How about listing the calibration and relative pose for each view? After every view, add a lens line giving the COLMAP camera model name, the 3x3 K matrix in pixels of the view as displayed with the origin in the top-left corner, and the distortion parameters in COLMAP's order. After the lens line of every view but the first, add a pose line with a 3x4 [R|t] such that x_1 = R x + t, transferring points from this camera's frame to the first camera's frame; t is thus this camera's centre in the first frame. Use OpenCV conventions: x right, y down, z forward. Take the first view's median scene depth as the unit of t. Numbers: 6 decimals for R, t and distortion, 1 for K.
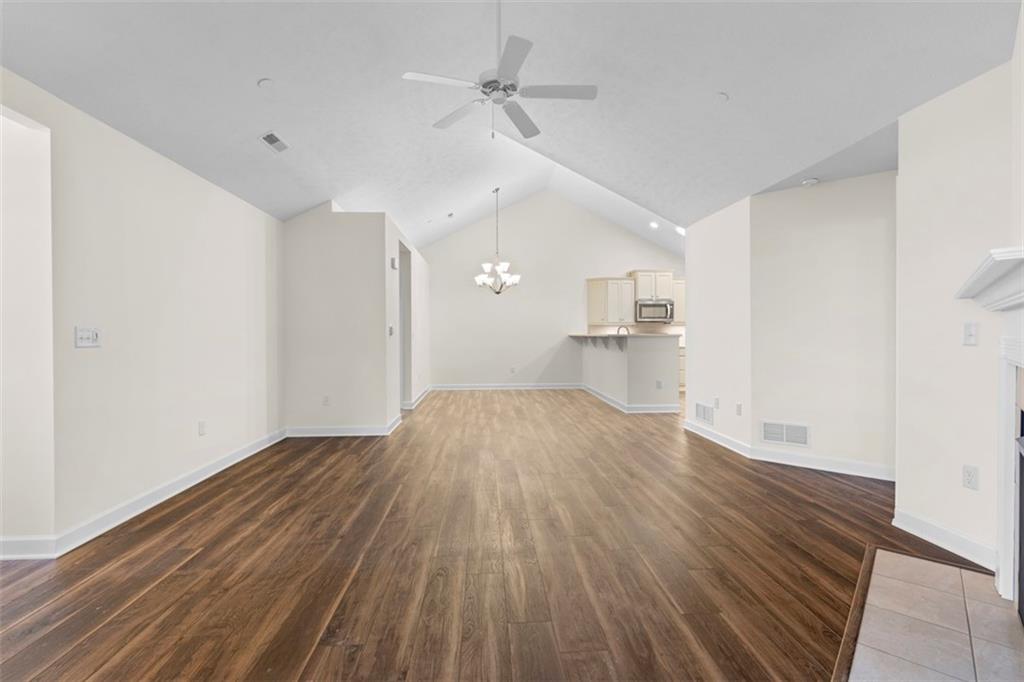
lens RADIAL K [[470.0, 0, 512.0], [0, 470.0, 341.0], [0, 0, 1]] dist [-0.000793, -0.000178]
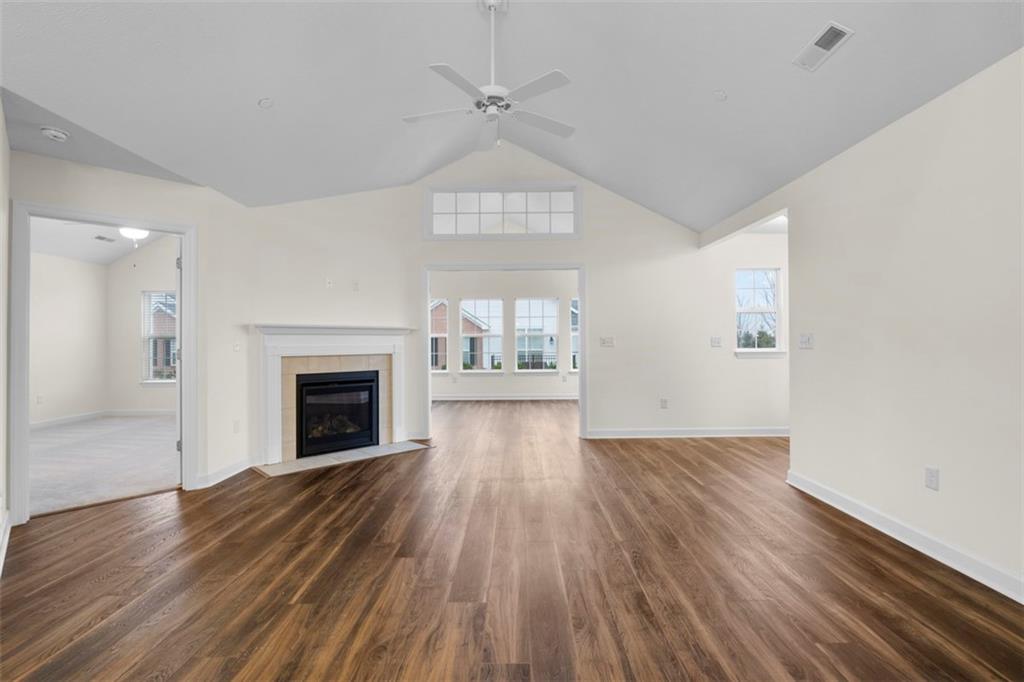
lens RADIAL K [[470.0, 0, 512.0], [0, 470.0, 341.0], [0, 0, 1]] dist [-0.000793, -0.000178]
pose [[-0.997427, 0.010454, 0.070927, -0.137444], [0.011378, 0.999855, 0.012631, -0.030048], [-0.070785, 0.013406, -0.997401, 2.031248]]
